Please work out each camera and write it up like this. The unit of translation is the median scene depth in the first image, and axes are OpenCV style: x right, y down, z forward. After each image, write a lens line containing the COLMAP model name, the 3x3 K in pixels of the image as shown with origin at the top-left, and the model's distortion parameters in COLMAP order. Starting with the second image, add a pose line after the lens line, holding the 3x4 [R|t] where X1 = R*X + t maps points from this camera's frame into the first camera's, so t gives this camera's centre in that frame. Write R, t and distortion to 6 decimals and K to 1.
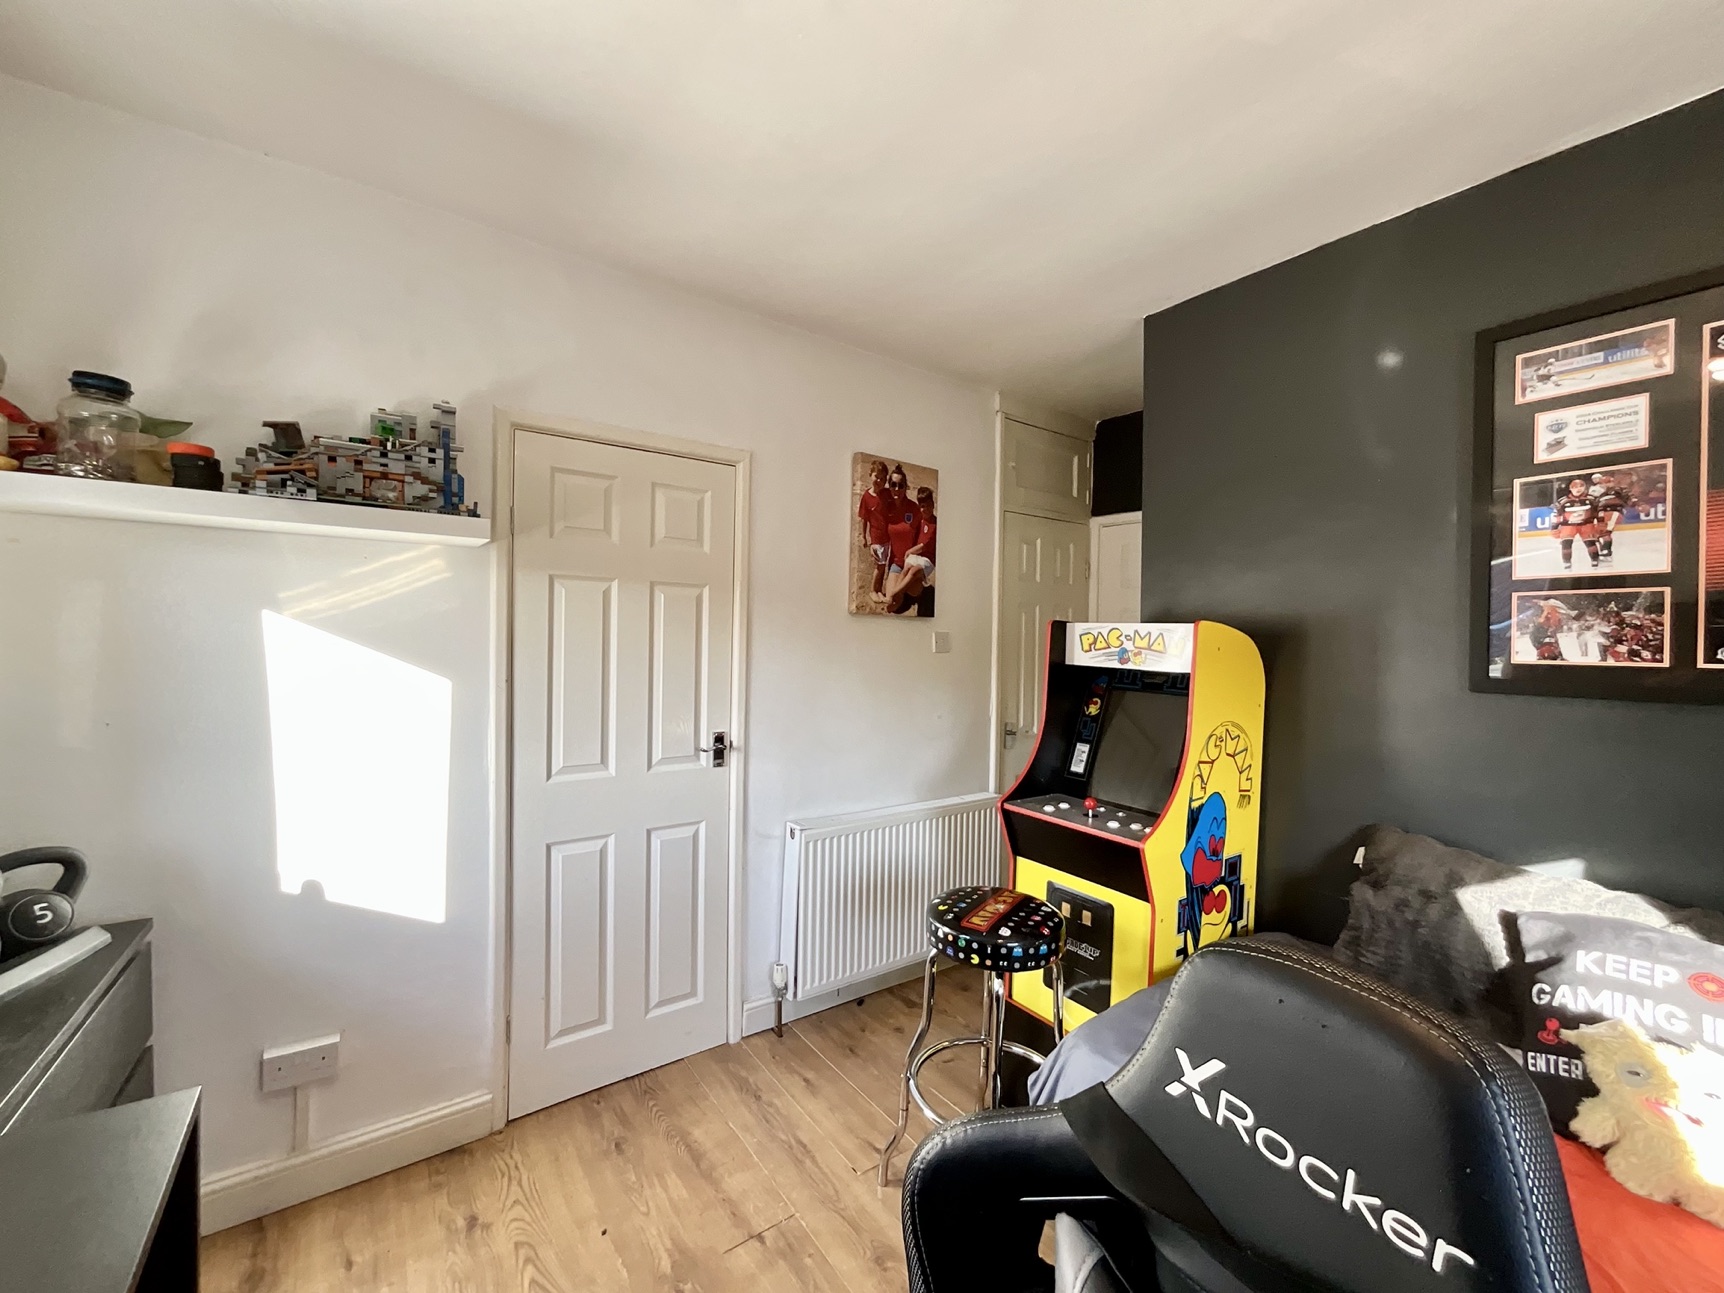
lens RADIAL K [[696.8, 0, 860.0], [0, 696.8, 645.2], [0, 0, 1]] dist [-0.004182, -0.000194]
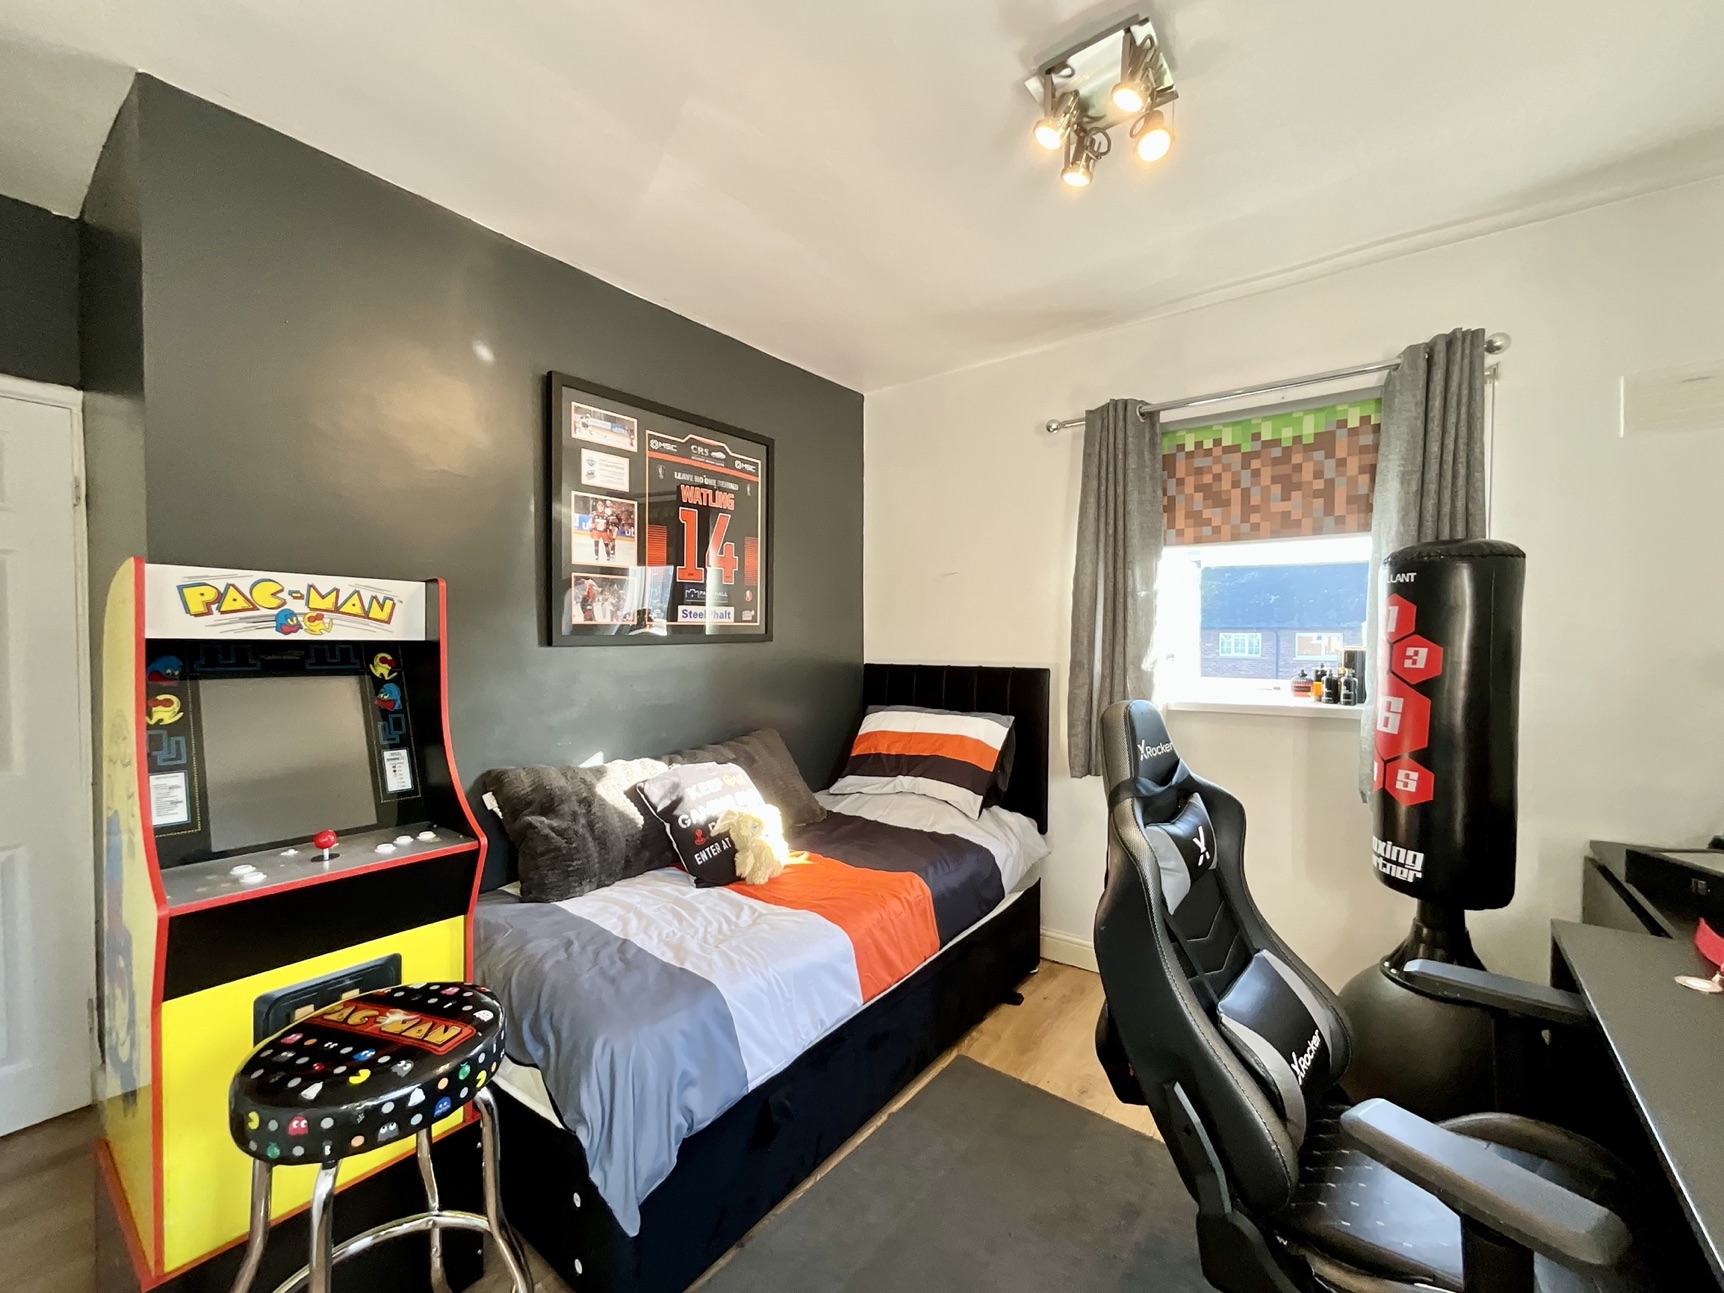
lens RADIAL K [[696.8, 0, 860.0], [0, 696.8, 645.2], [0, 0, 1]] dist [-0.004182, -0.000194]
pose [[-0.297935, -0.034566, 0.953960, -0.562973], [0.000471, 0.999339, 0.036358, 0.018395], [-0.954586, 0.011281, -0.297722, 0.865019]]
